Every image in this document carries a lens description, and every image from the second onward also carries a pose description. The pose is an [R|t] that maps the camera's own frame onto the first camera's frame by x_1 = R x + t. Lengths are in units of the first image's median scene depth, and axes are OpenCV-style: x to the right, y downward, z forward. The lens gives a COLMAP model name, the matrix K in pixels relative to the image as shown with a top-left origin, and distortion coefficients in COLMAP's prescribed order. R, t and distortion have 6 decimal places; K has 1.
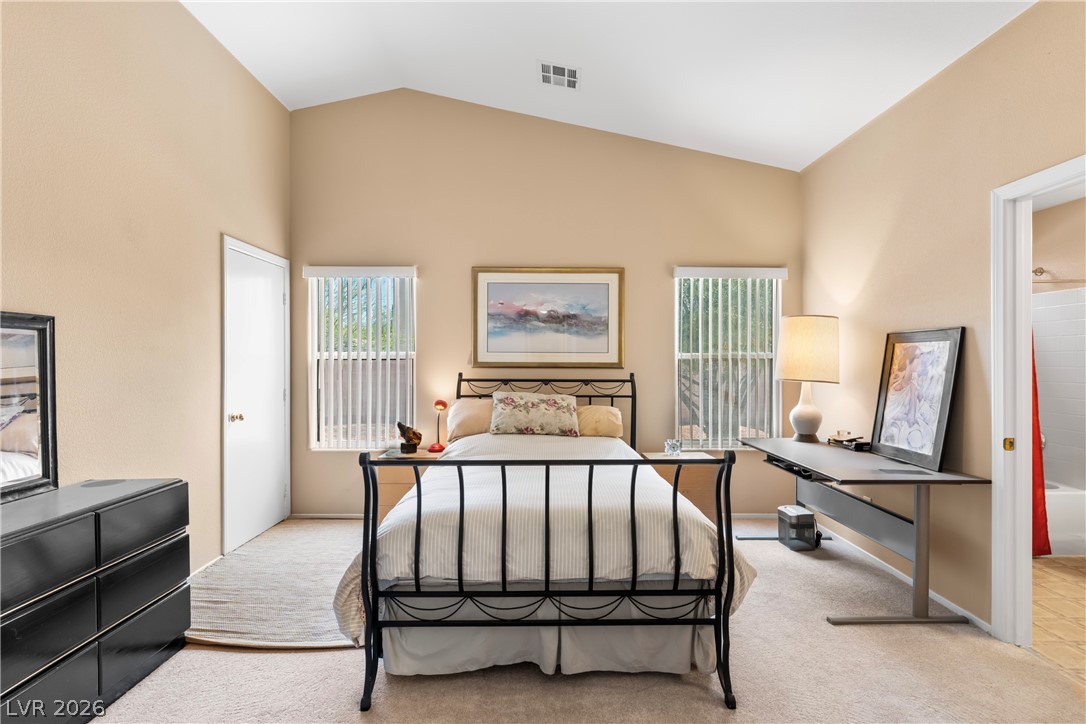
lens RADIAL K [[534.4, 0, 542.6], [0, 534.4, 365.4], [0, 0, 1]] dist [-0.004560, 0.001693]
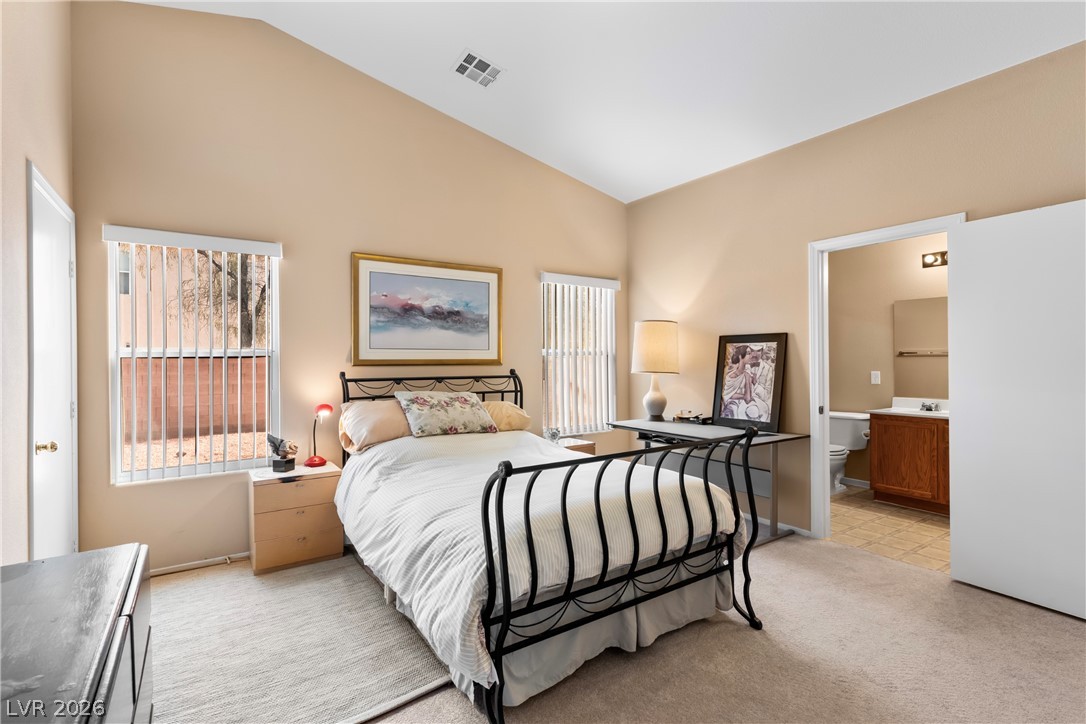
lens RADIAL K [[514.4, 0, 541.3], [0, 514.4, 361.5], [0, 0, 1]] dist [0.001053, -0.000577]
pose [[0.832425, -0.008795, 0.554068, -0.417001], [0.010532, 0.999945, 0.000049, -0.000407], [-0.554037, 0.005795, 0.832472, 0.146097]]
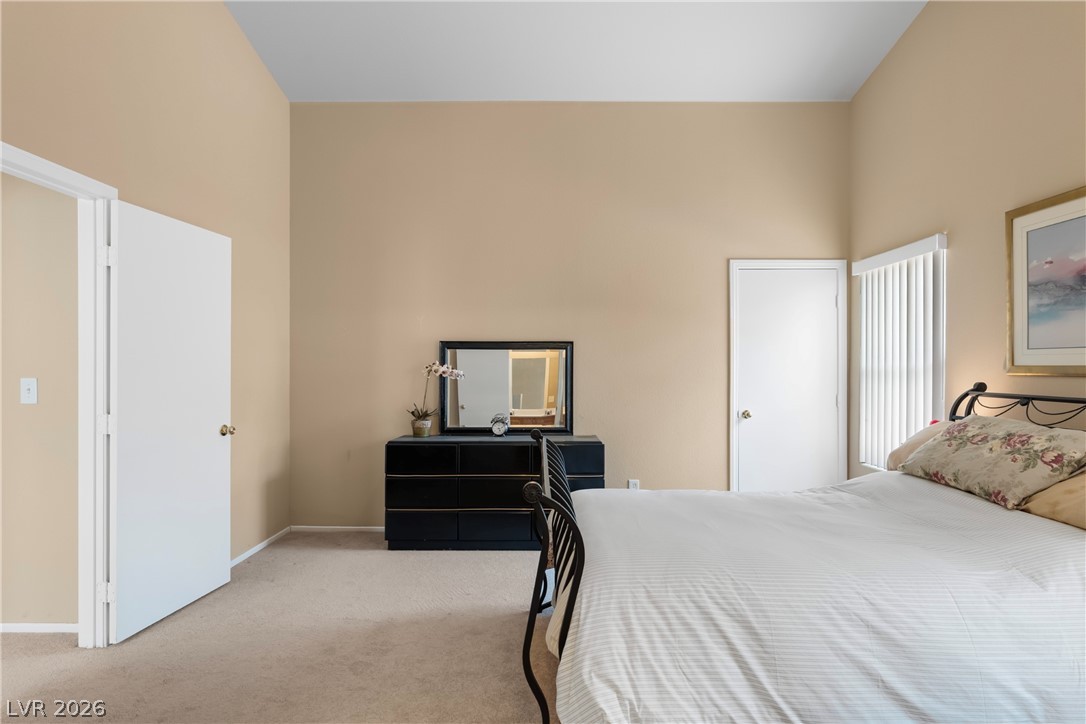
lens RADIAL K [[561.5, 0, 540.6], [0, 561.5, 362.3], [0, 0, 1]] dist [0.003668, 0.001640]
pose [[-0.013284, -0.008155, -0.999879, 0.639674], [-0.009080, 0.999926, -0.008034, -0.000390], [0.999871, 0.008973, -0.013357, 0.571879]]
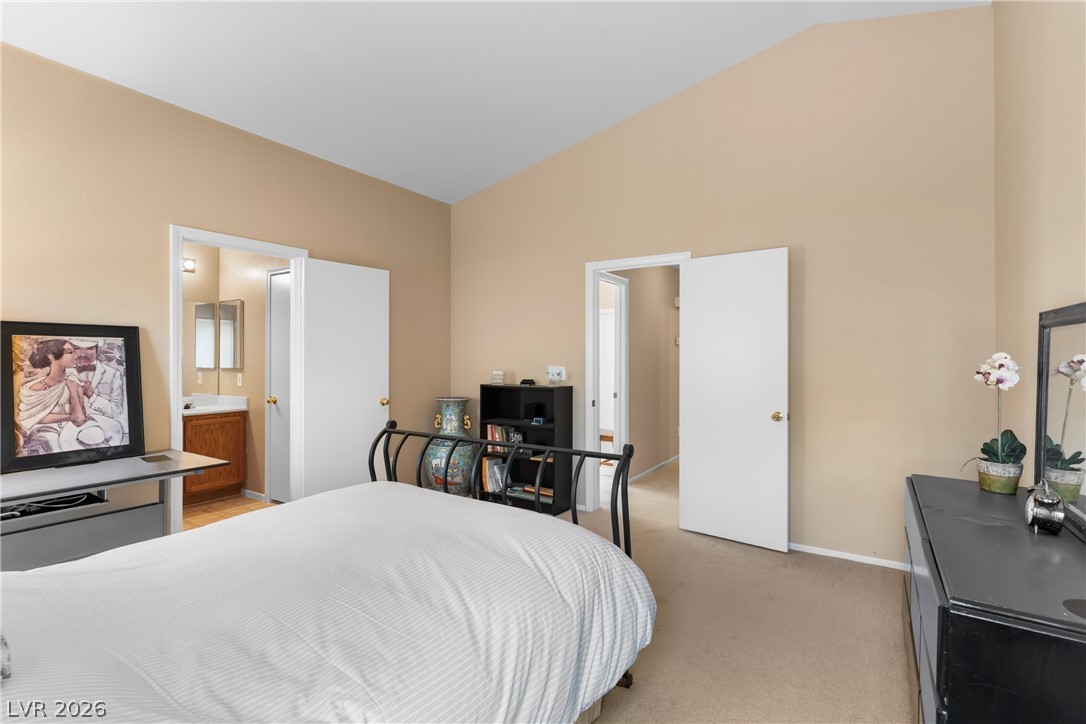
lens RADIAL K [[514.4, 0, 544.9], [0, 514.4, 357.6], [0, 0, 1]] dist [0.001053, -0.000577]
pose [[-0.836796, -0.004717, 0.547495, -0.416760], [-0.000306, 0.999967, 0.008147, -0.011091], [-0.547515, 0.006650, -0.836769, 1.081763]]
